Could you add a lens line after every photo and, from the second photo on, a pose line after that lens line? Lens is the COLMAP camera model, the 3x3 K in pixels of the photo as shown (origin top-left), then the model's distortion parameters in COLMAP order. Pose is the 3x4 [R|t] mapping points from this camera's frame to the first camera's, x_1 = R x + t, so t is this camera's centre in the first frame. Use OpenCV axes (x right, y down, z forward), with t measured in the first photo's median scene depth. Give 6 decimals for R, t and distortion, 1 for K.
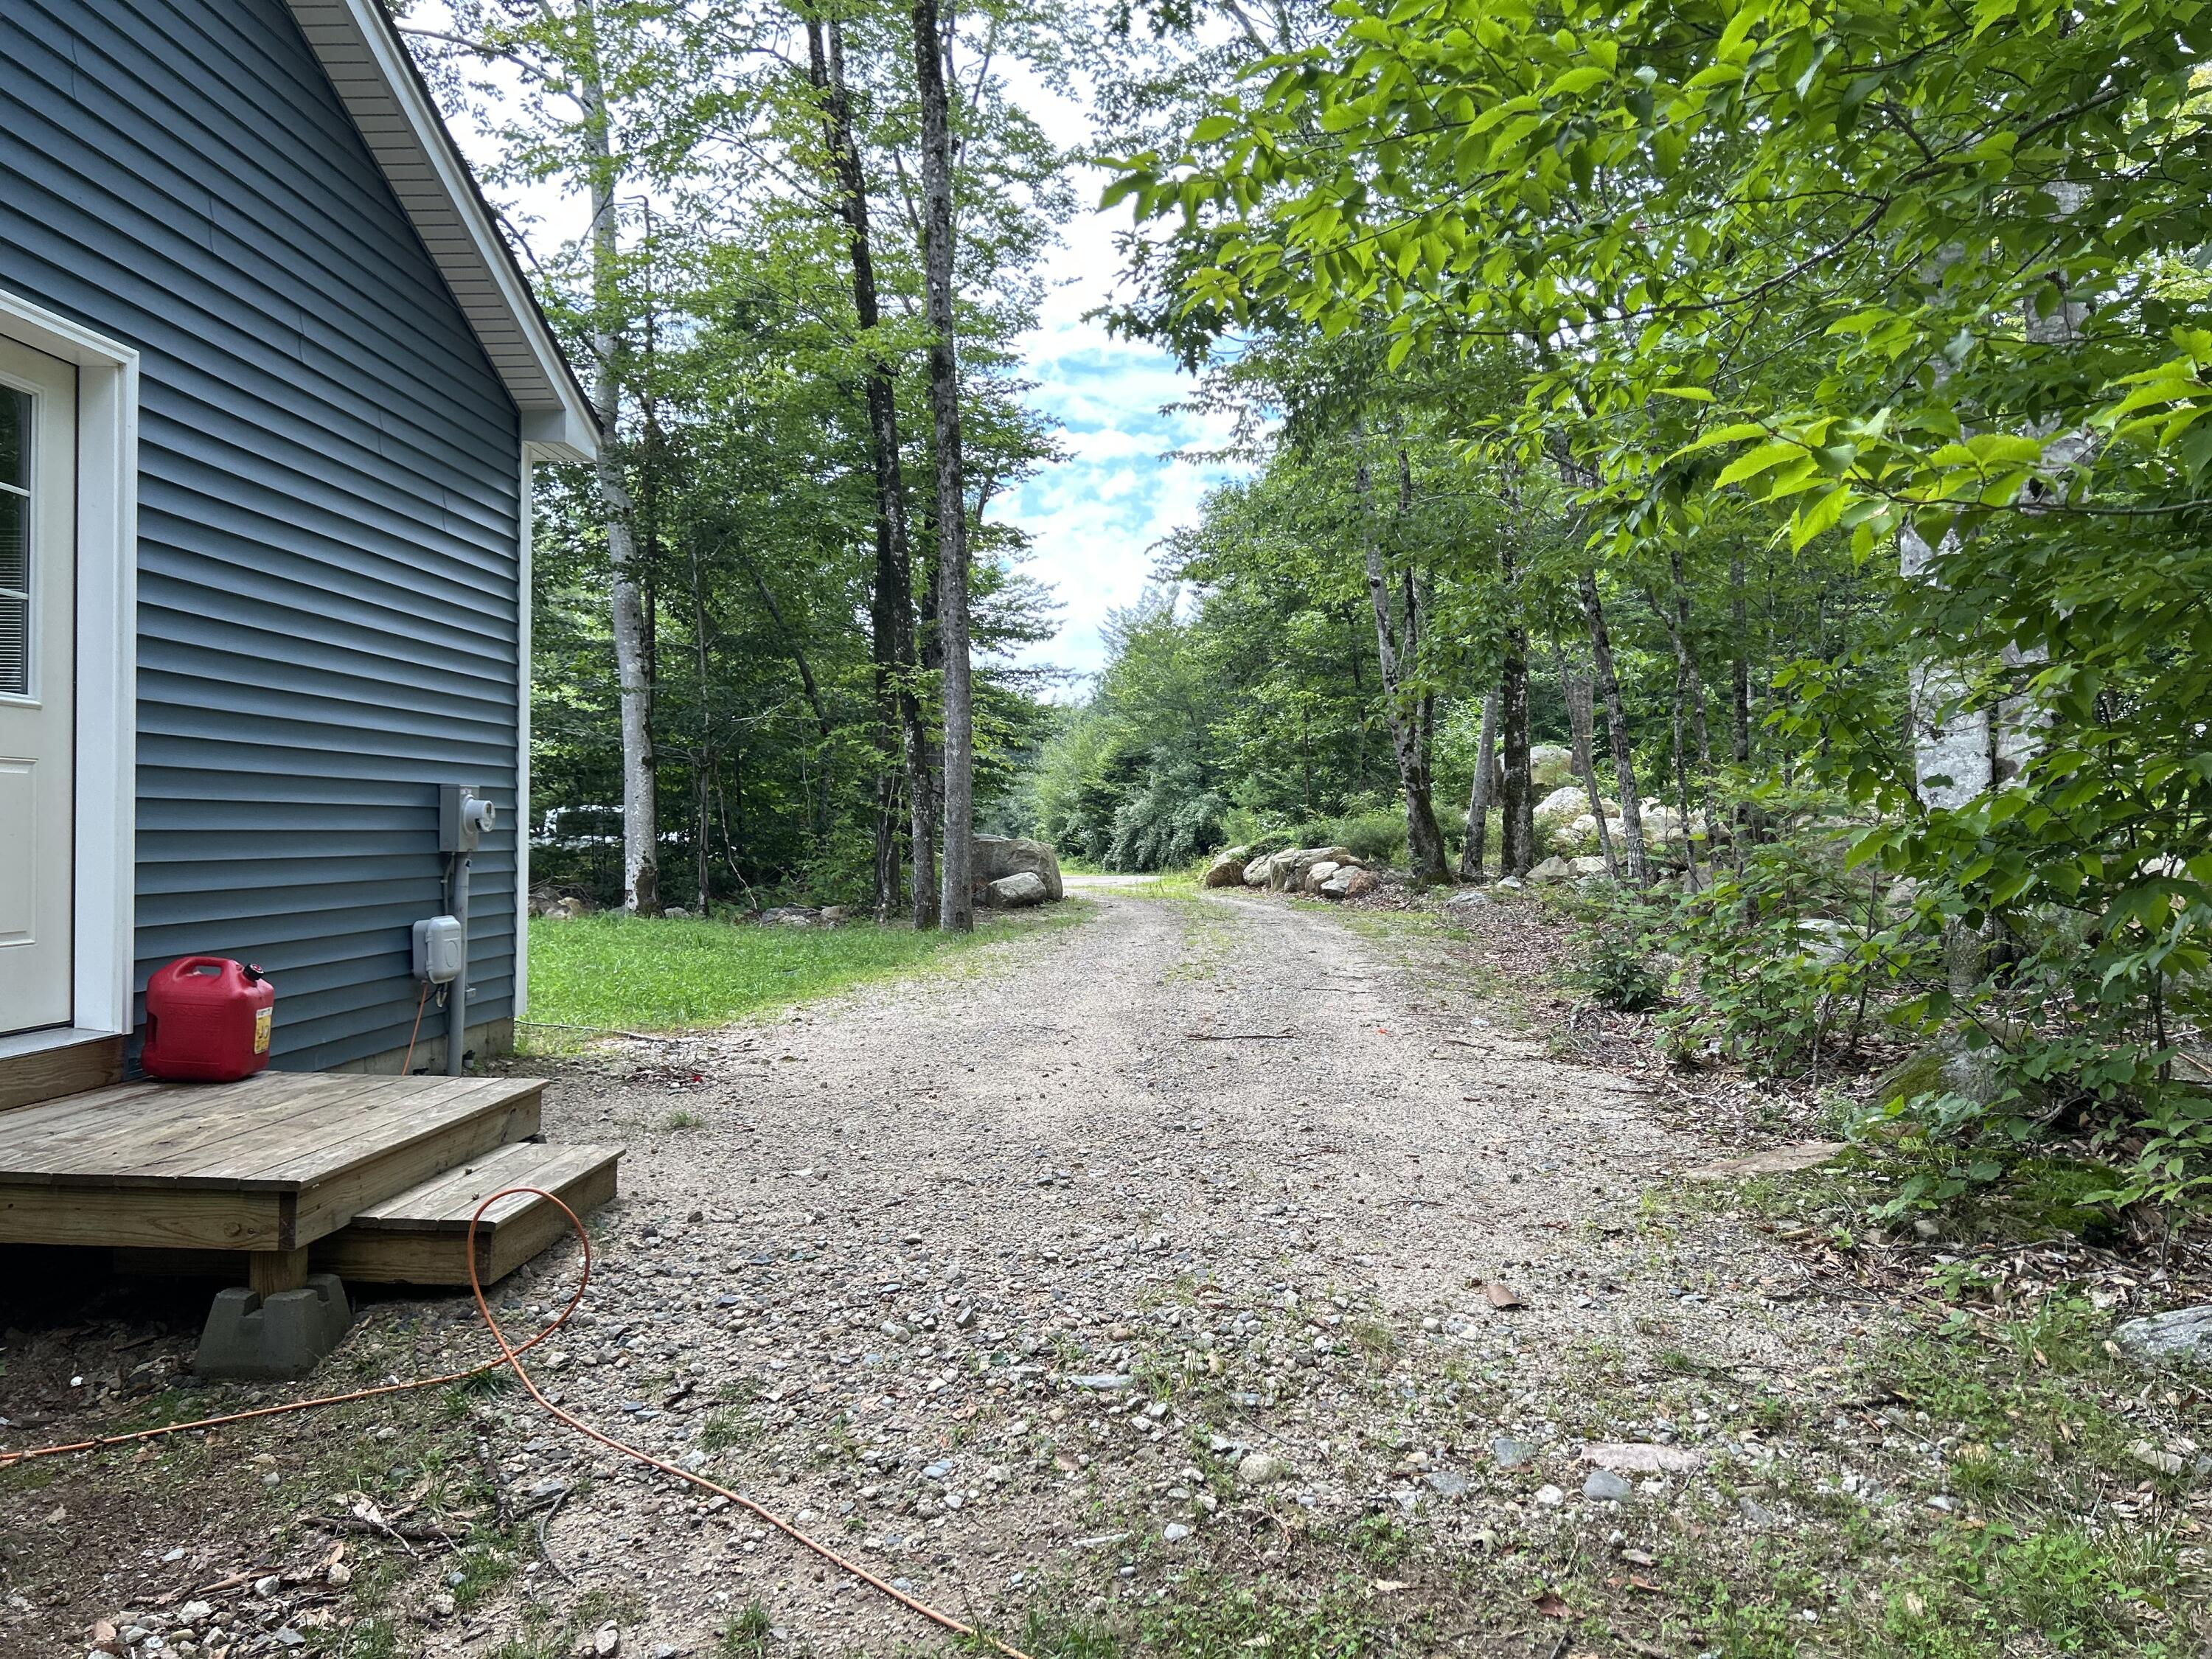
lens RADIAL K [[1671.1, 0, 1109.9], [0, 1671.1, 819.8], [0, 0, 1]] dist [0.003127, -0.003105]
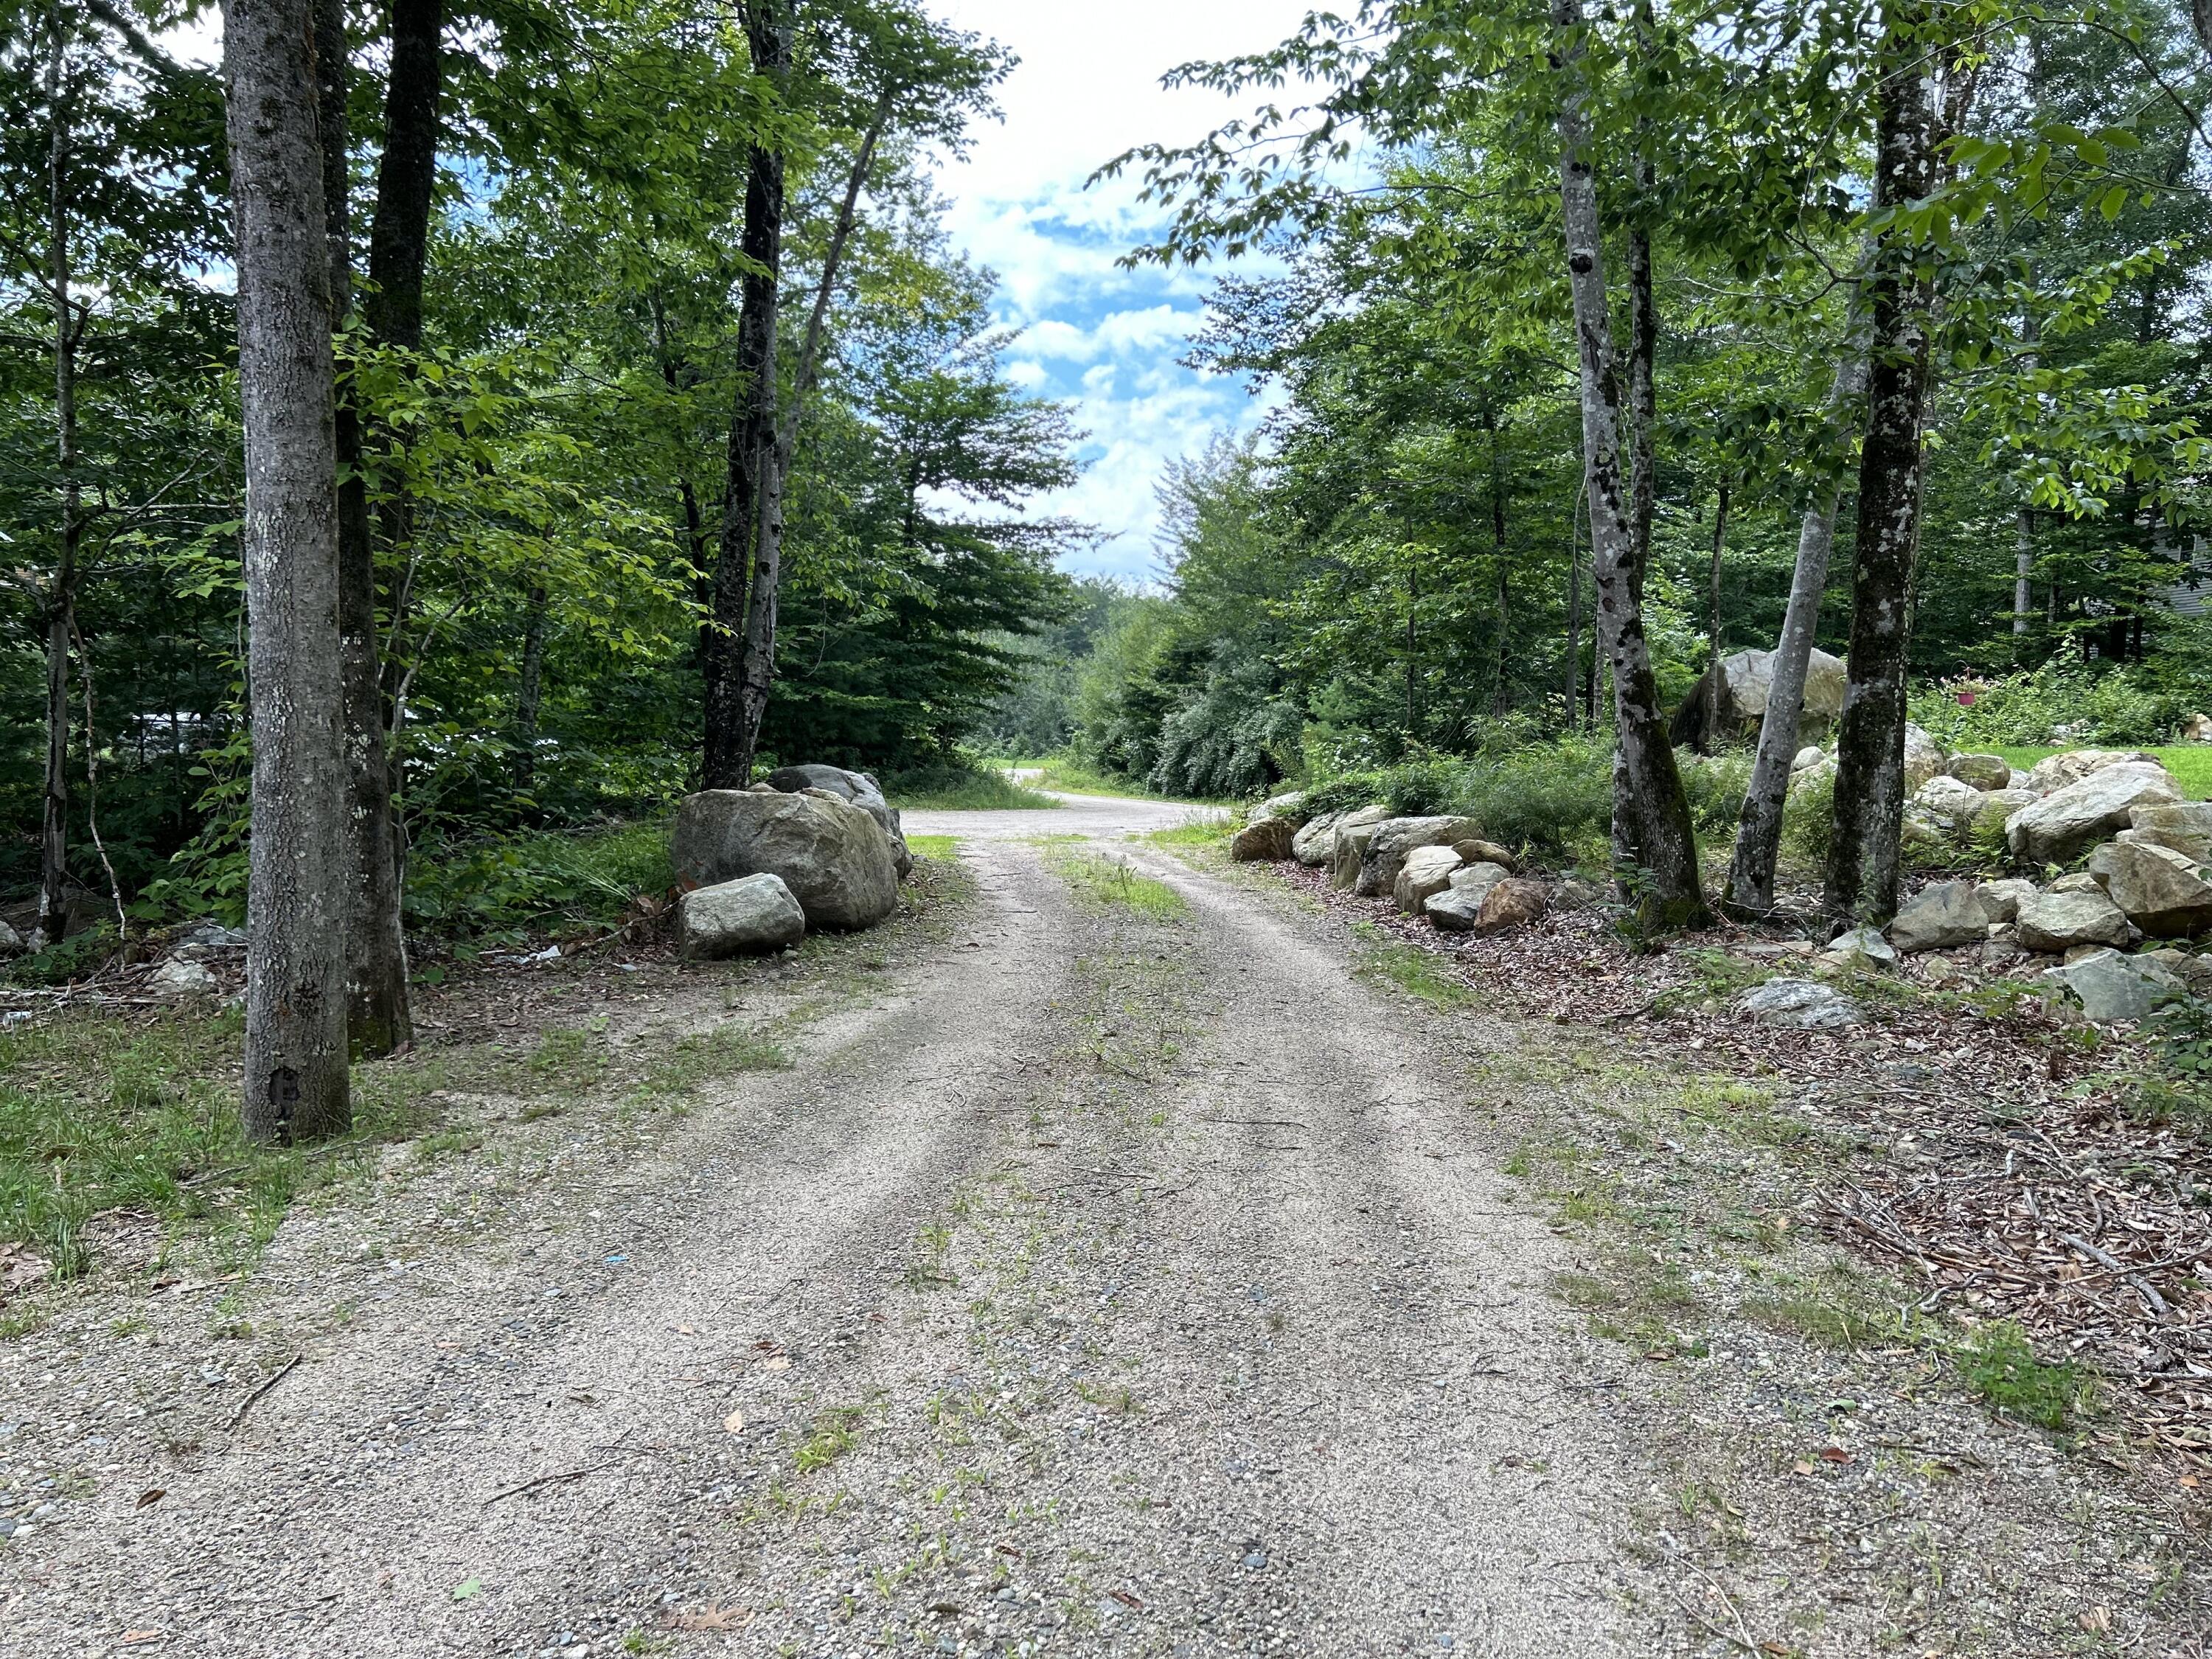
lens RADIAL K [[1671.1, 0, 1092.1], [0, 1671.1, 844.1], [0, 0, 1]] dist [0.003127, -0.003105]
pose [[0.996844, 0.043610, -0.066334, 0.041526], [-0.038525, 0.996356, 0.076090, -0.008395], [0.069410, -0.073295, 0.994892, 0.347096]]
